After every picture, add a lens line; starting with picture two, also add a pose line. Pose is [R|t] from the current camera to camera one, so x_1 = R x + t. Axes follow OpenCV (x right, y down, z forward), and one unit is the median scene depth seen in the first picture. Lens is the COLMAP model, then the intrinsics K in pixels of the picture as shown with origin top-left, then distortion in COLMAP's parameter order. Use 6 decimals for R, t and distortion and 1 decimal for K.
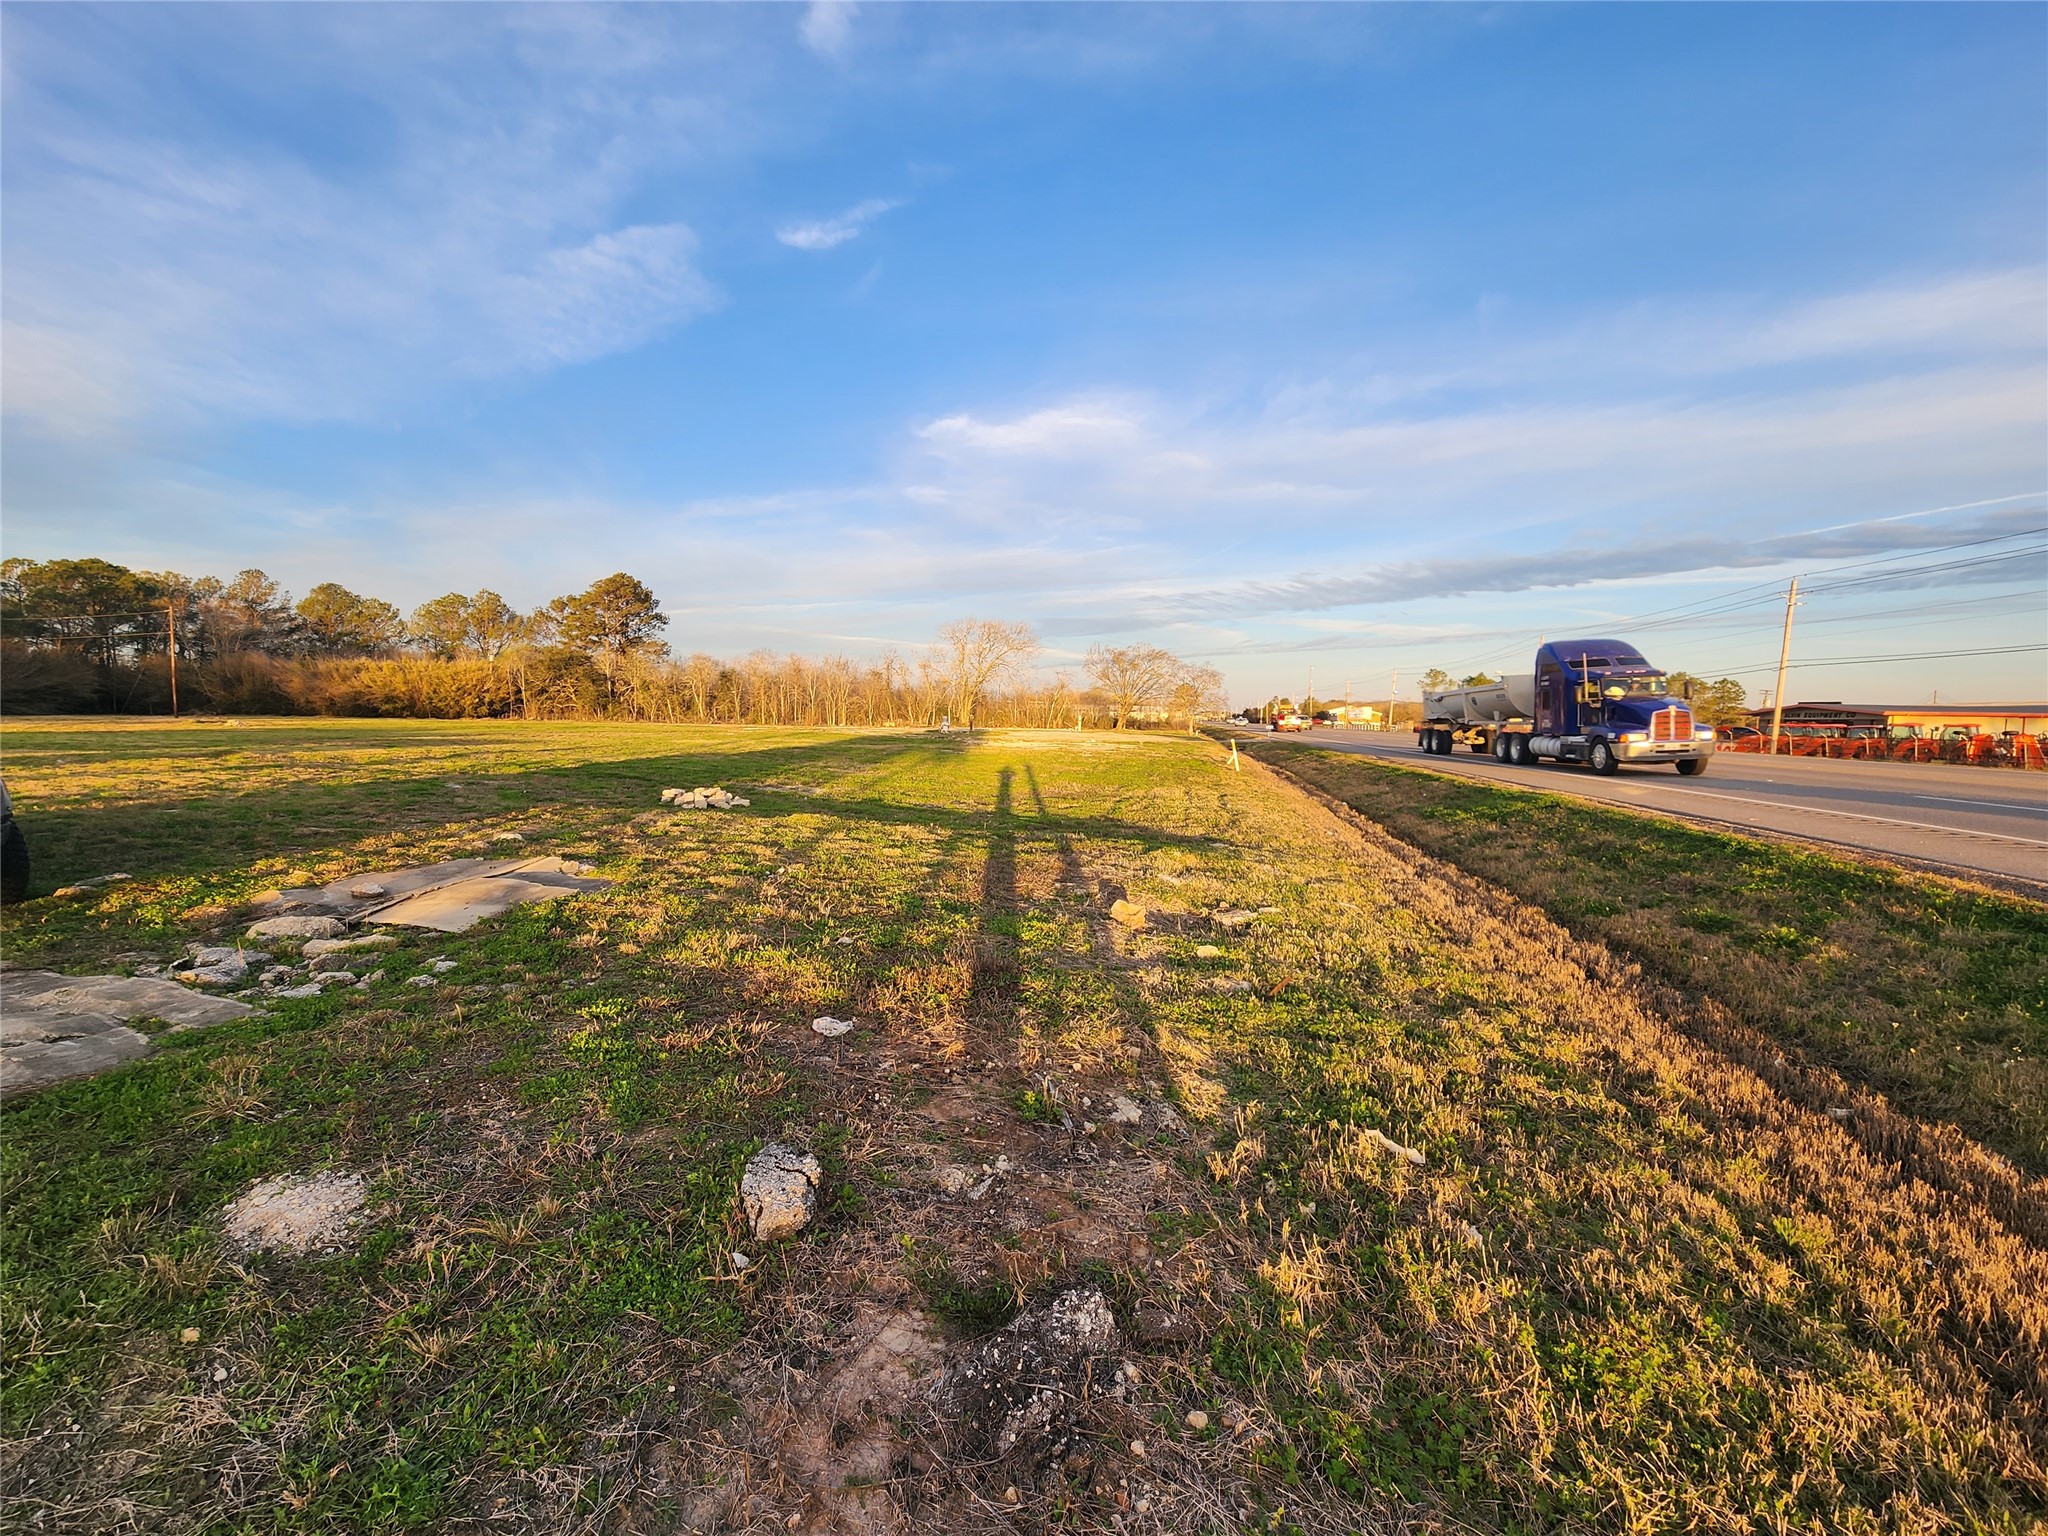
lens RADIAL K [[855.3, 0, 1022.2], [0, 855.3, 739.9], [0, 0, 1]] dist [-0.000268, -0.000282]
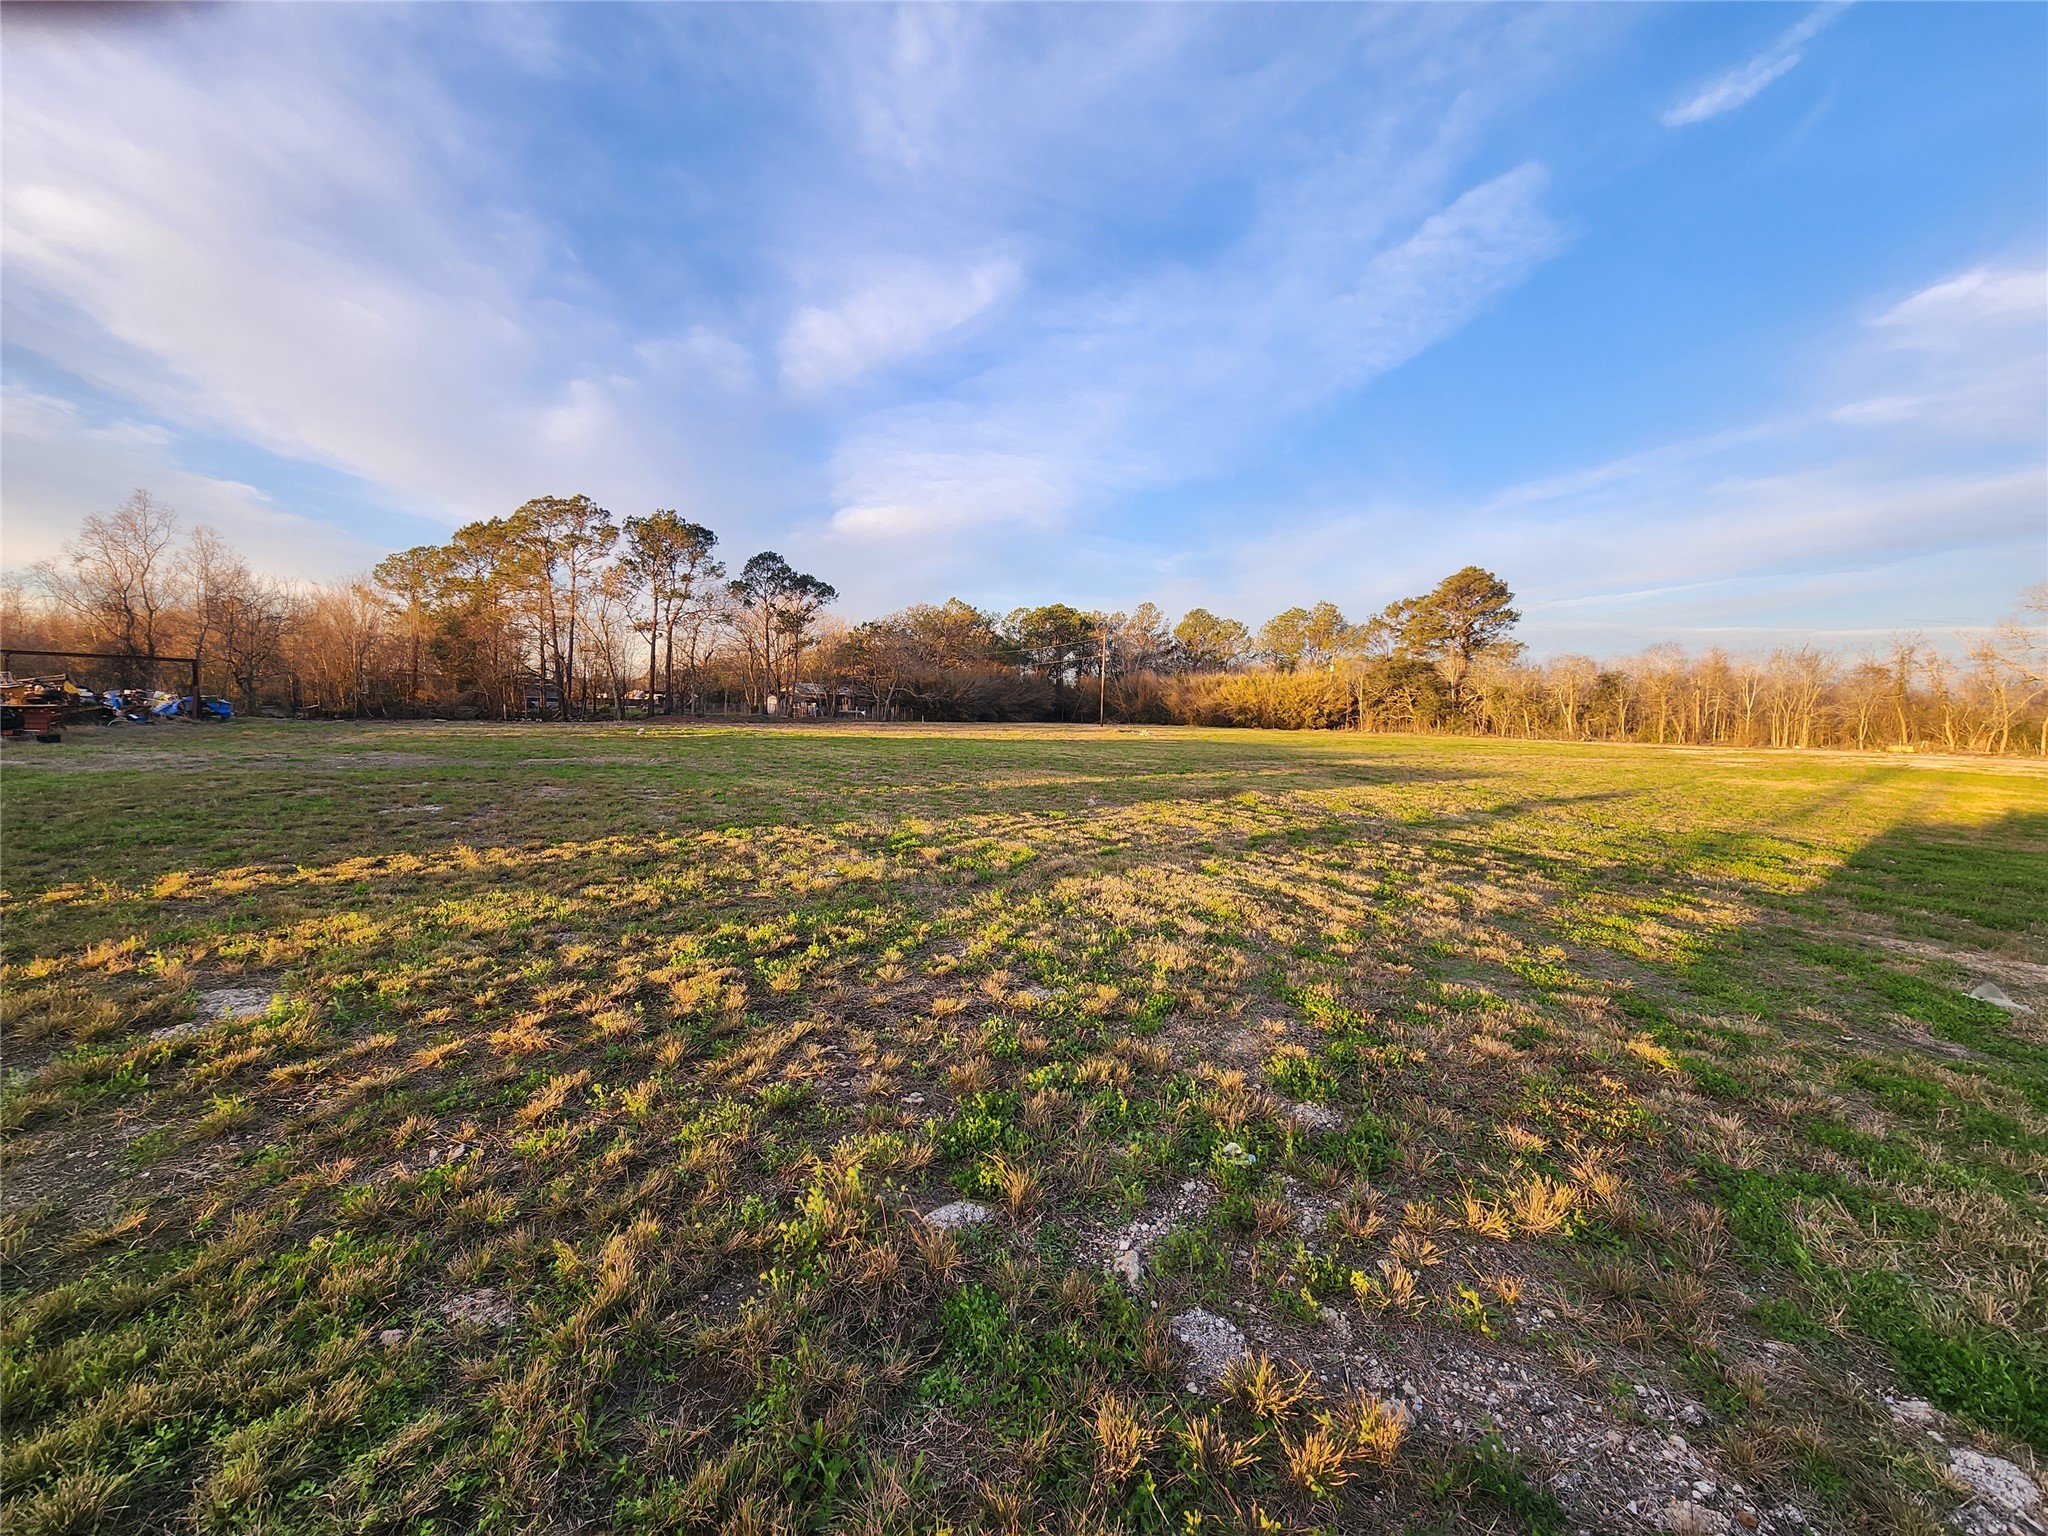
lens RADIAL K [[855.3, 0, 1022.2], [0, 855.3, 739.9], [0, 0, 1]] dist [-0.000268, -0.000282]
pose [[0.662184, 0.025118, -0.748920, -0.110627], [-0.032956, 0.999447, 0.004381, -0.005868], [0.748616, 0.021780, 0.662646, 0.077339]]
